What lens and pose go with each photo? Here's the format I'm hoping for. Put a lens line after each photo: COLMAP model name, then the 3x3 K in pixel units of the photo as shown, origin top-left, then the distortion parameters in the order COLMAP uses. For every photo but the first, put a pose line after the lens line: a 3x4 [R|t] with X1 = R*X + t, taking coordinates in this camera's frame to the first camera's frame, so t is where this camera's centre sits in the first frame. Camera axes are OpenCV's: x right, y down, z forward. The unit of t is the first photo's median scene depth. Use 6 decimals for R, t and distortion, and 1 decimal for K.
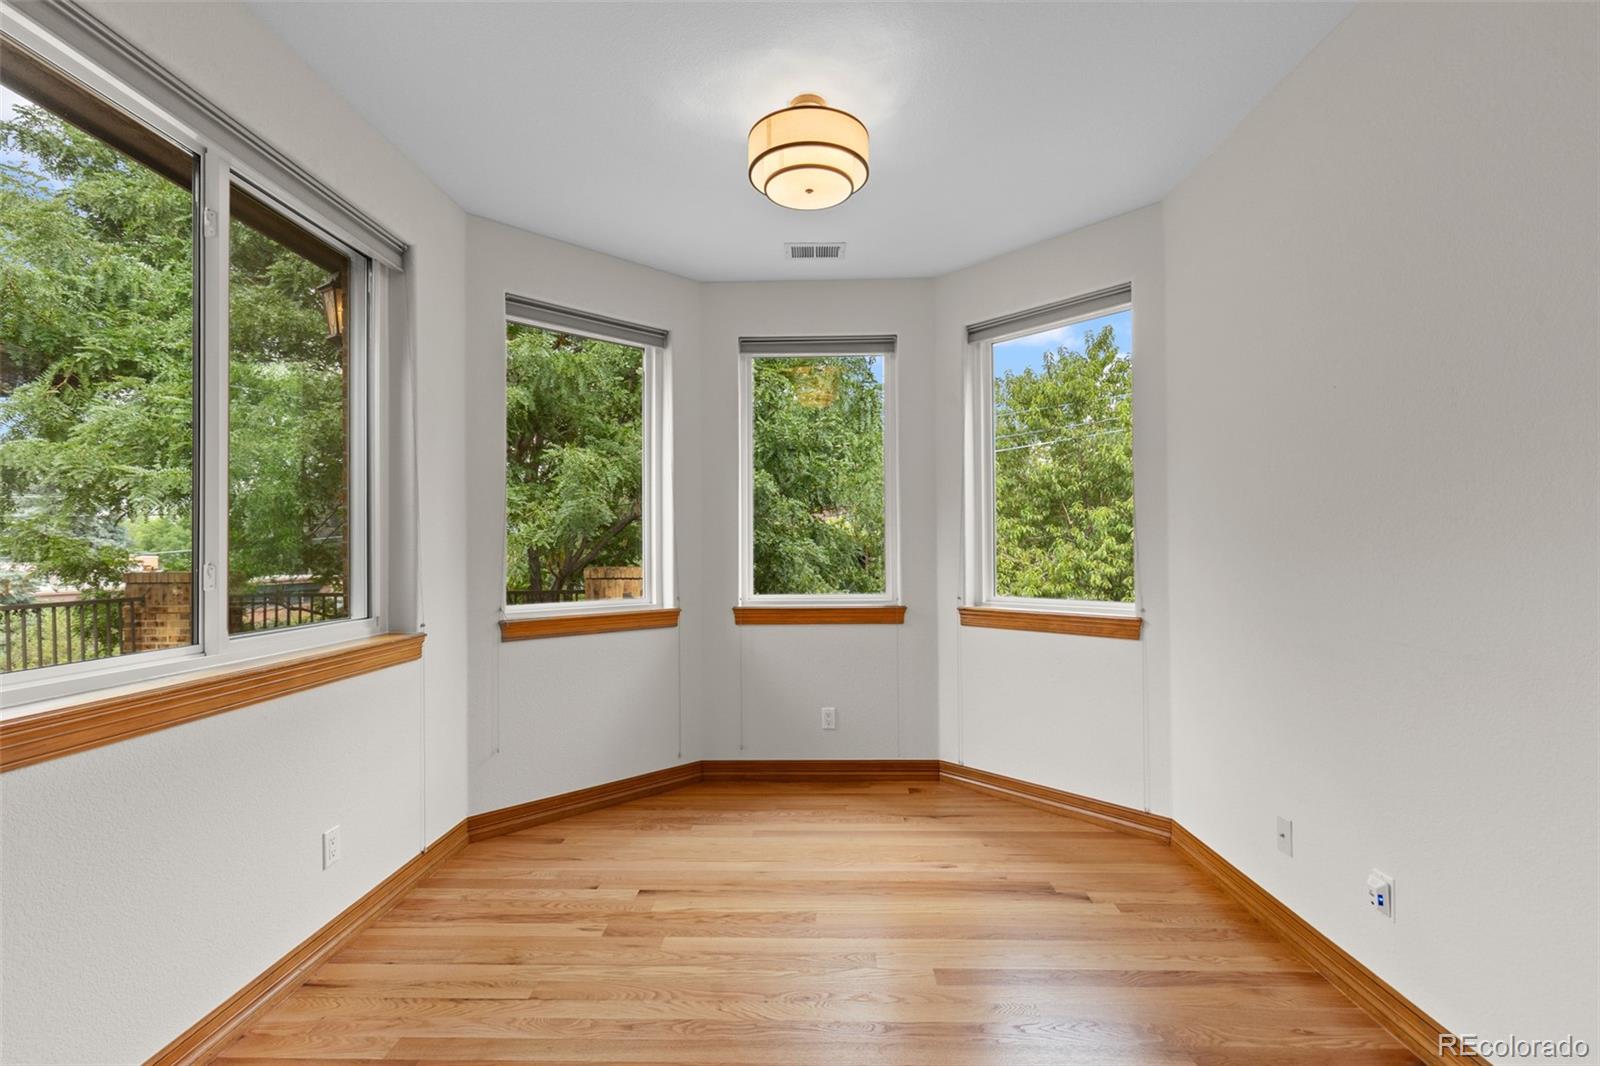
lens RADIAL K [[723.8, 0, 803.5], [0, 723.8, 544.2], [0, 0, 1]] dist [-0.000878, -0.000063]
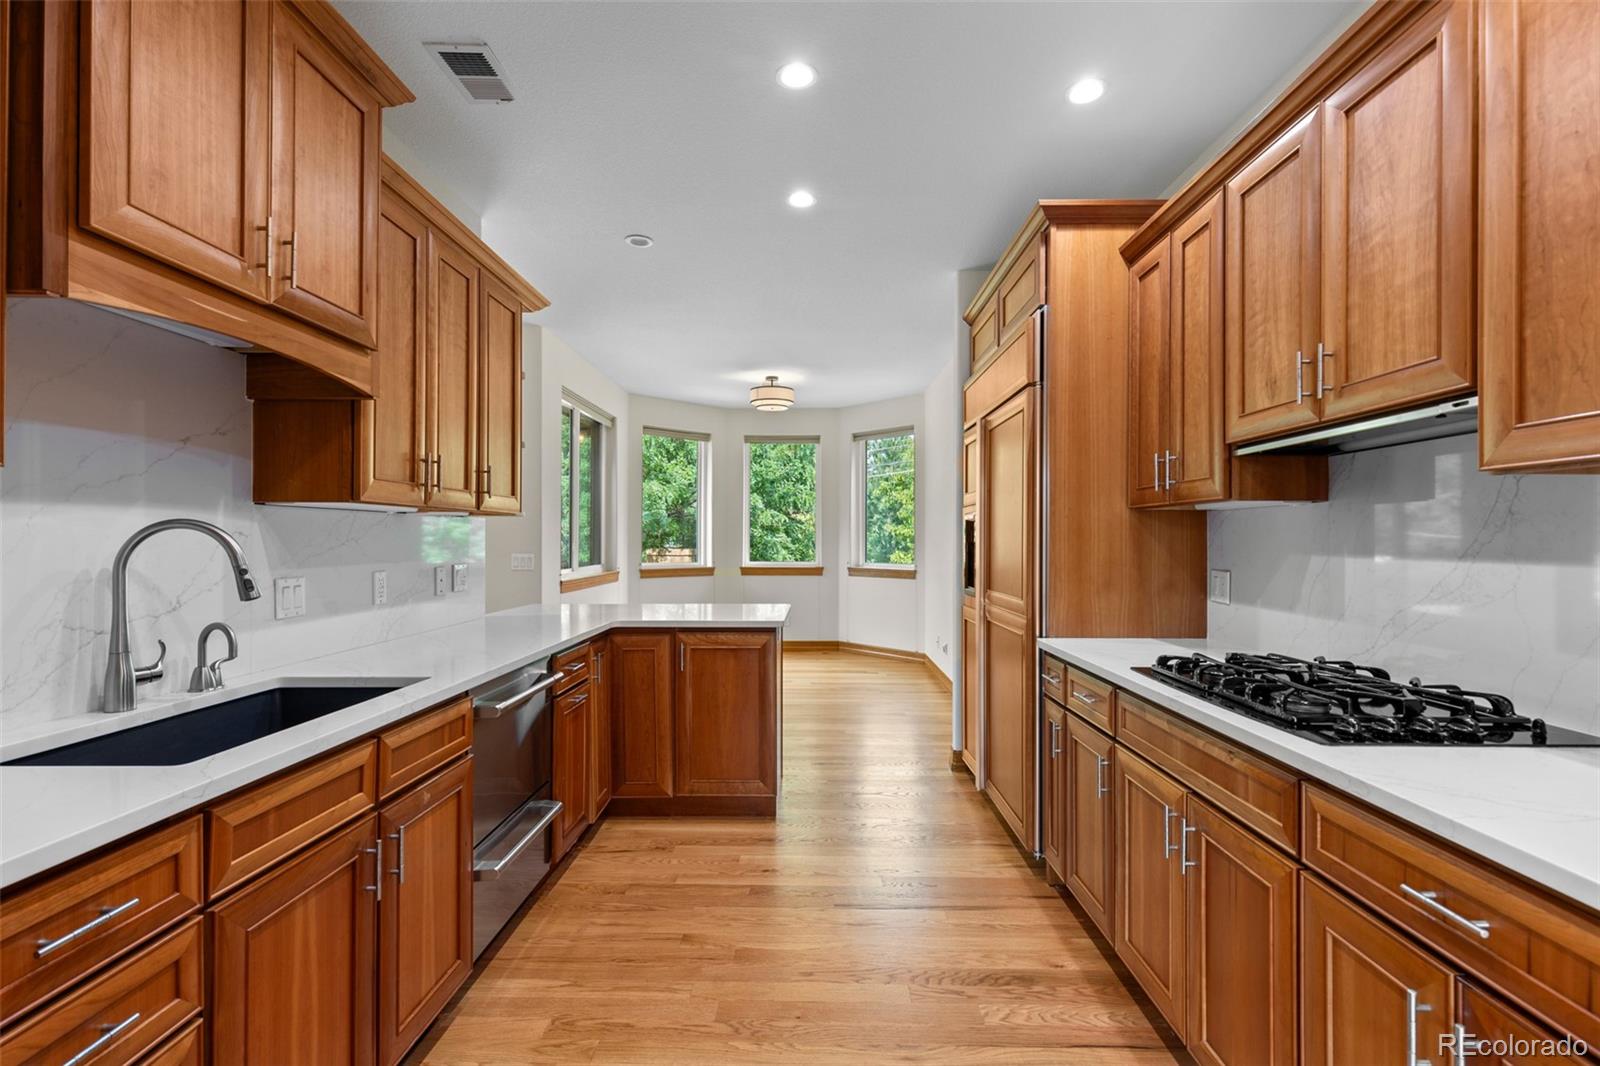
lens RADIAL K [[723.8, 0, 793.3], [0, 723.8, 536.3], [0, 0, 1]] dist [-0.000878, -0.000063]
pose [[0.999954, 0.008736, -0.004059, 0.061761], [-0.008726, 0.999959, 0.002572, -0.007069], [0.004082, -0.002536, 0.999988, -1.060063]]
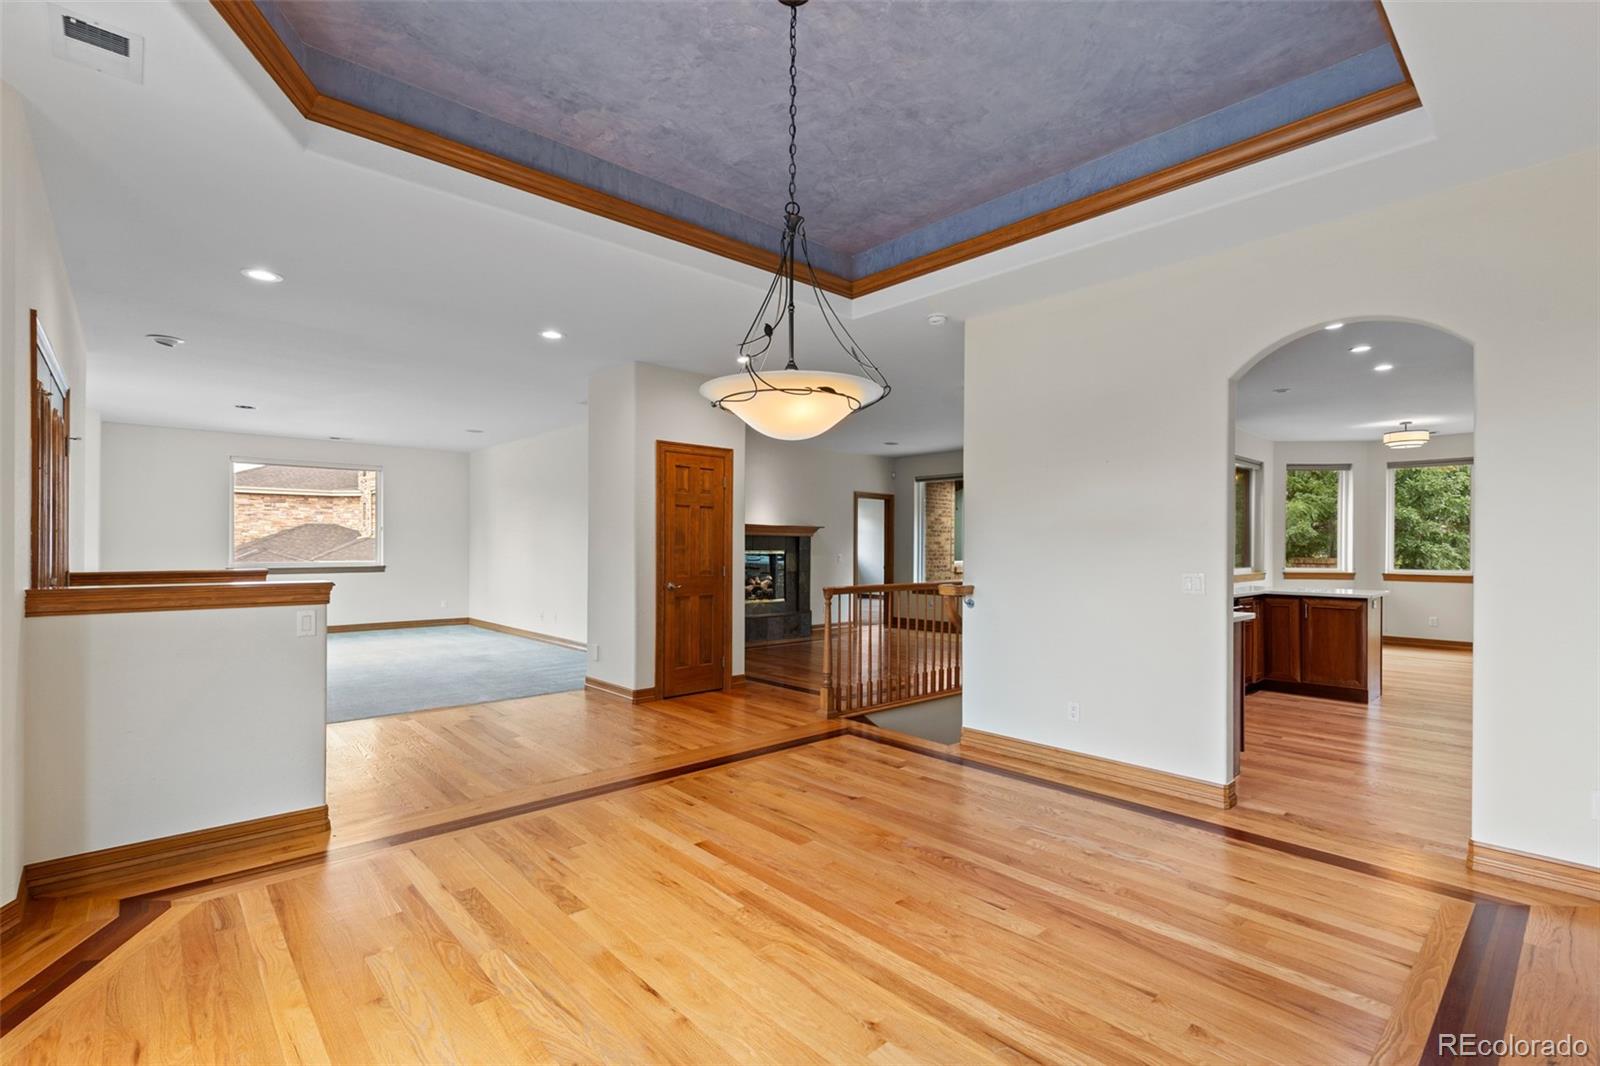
lens RADIAL K [[723.8, 0, 794.3], [0, 723.8, 547.5], [0, 0, 1]] dist [-0.000878, -0.000063]
pose [[0.687921, 0.010869, -0.725704, 0.312281], [-0.003114, 0.999923, 0.012025, -0.023438], [0.725779, -0.006012, 0.687902, -2.153049]]
